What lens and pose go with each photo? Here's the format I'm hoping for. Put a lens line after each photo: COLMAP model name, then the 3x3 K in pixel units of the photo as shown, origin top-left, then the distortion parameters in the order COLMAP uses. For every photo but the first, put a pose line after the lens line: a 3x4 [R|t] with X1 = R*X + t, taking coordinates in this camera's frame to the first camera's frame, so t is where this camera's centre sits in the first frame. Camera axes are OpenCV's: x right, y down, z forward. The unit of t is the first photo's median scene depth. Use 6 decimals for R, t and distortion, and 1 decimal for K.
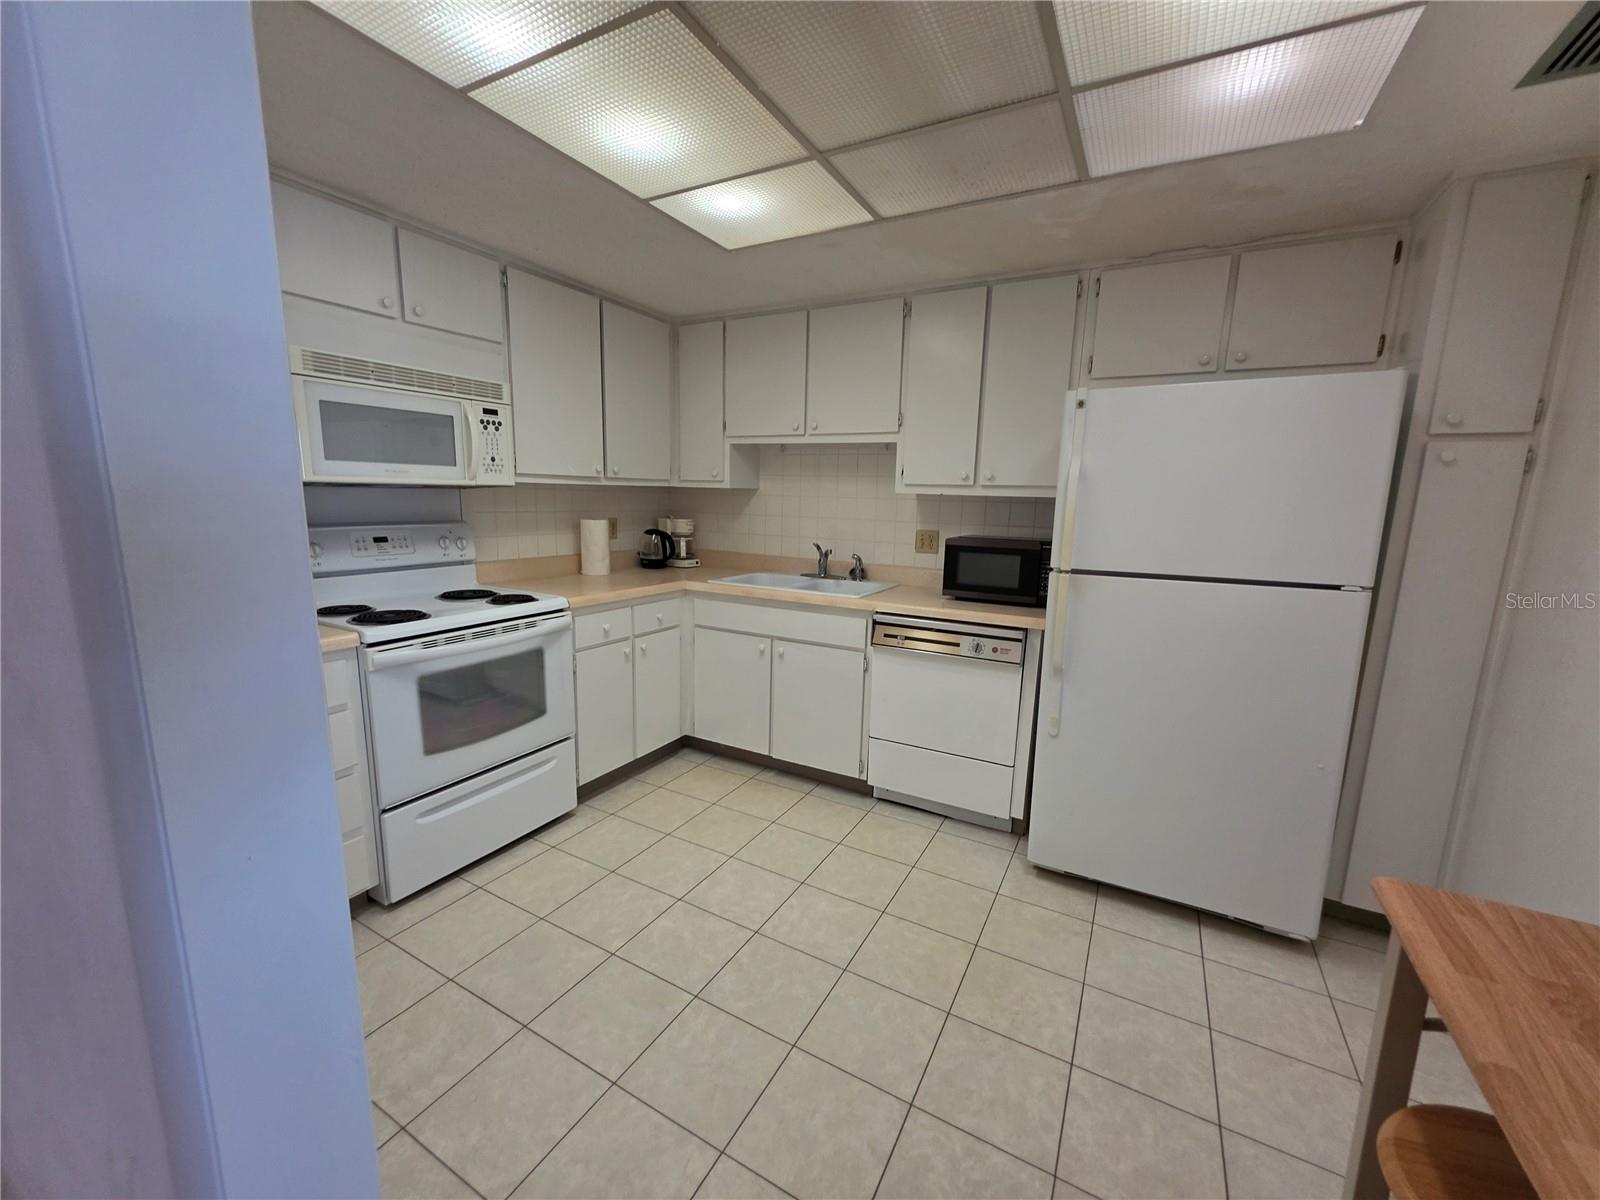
lens RADIAL K [[635.1, 0, 794.1], [0, 635.1, 601.6], [0, 0, 1]] dist [-0.000050, -0.000103]
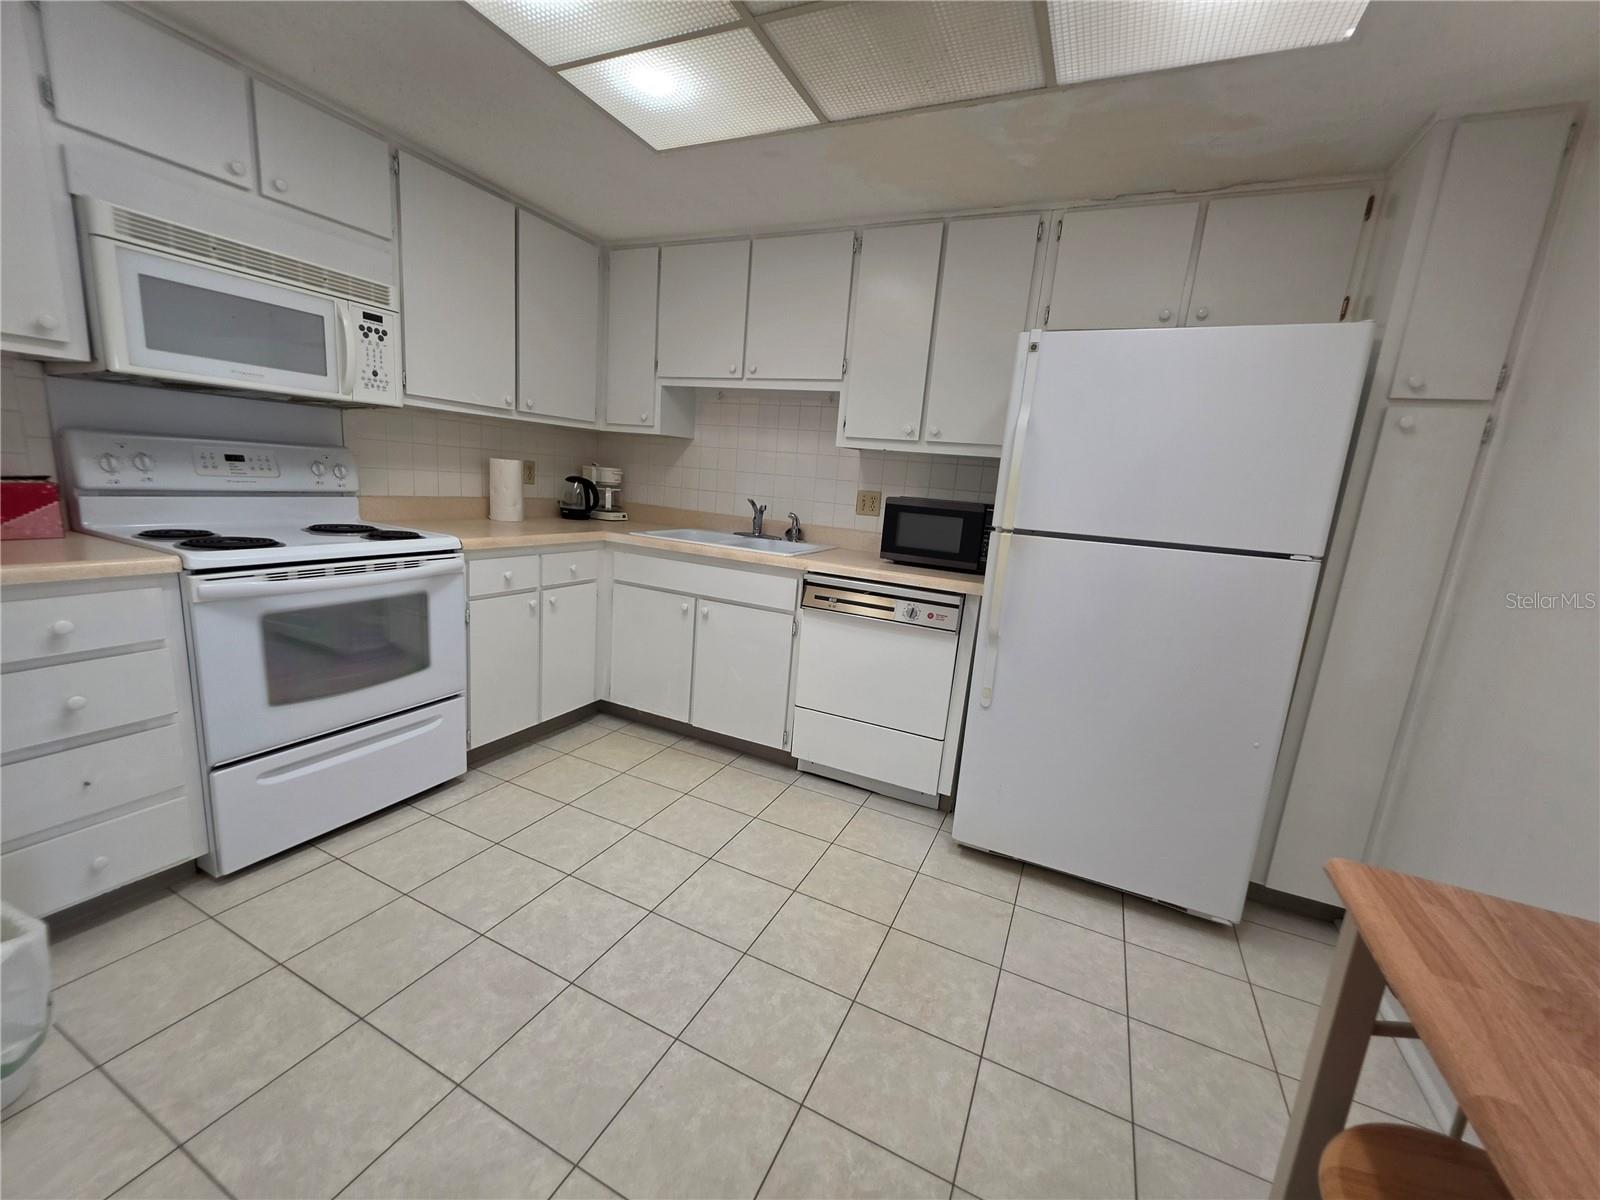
lens RADIAL K [[639.4, 0, 791.7], [0, 639.4, 602.6], [0, 0, 1]] dist [0.000862, 0.000505]
pose [[0.996559, 0.042144, 0.071376, 0.054495], [-0.044502, 0.998504, 0.031775, 0.043583], [-0.069930, -0.034842, 0.996943, 0.093219]]
